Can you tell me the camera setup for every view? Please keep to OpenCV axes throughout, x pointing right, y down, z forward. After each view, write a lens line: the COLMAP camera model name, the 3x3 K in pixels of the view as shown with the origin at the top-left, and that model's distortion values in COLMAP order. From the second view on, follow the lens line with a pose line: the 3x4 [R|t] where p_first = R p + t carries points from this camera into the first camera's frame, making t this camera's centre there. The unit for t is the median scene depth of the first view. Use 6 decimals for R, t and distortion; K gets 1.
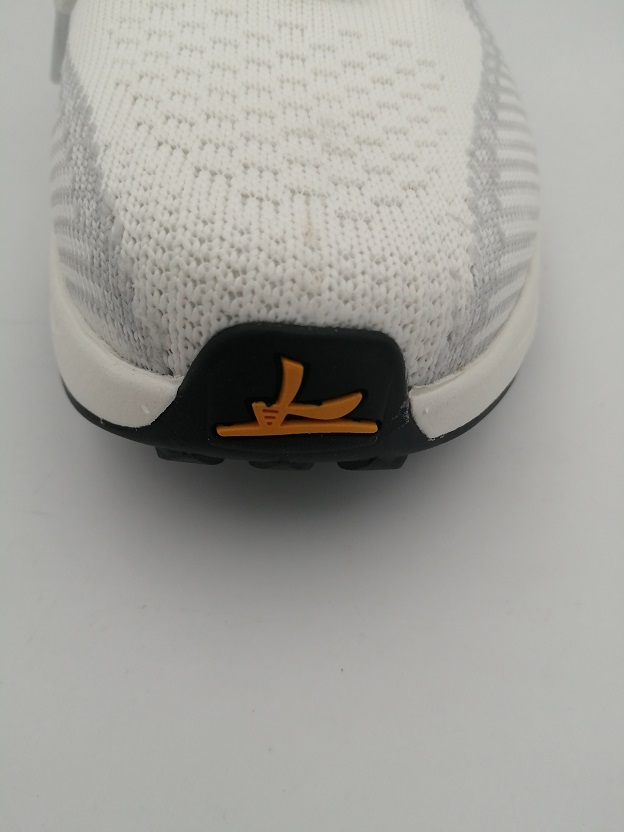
lens RADIAL K [[676.3, 0, 312.0], [0, 676.3, 416.0], [0, 0, 1]] dist [0.044396, -0.108529]
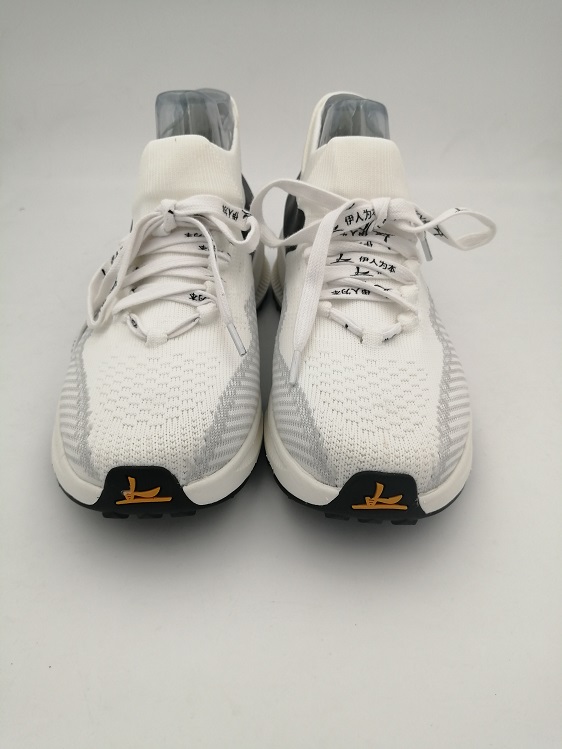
lens RADIAL K [[608.9, 0, 281.0], [0, 608.9, 374.5], [0, 0, 1]] dist [0.044396, -0.108529]
pose [[0.997745, 0.012556, -0.065934, -0.279321], [-0.027748, 0.971632, -0.234866, 0.093657], [0.061115, 0.236166, 0.969789, -1.713310]]
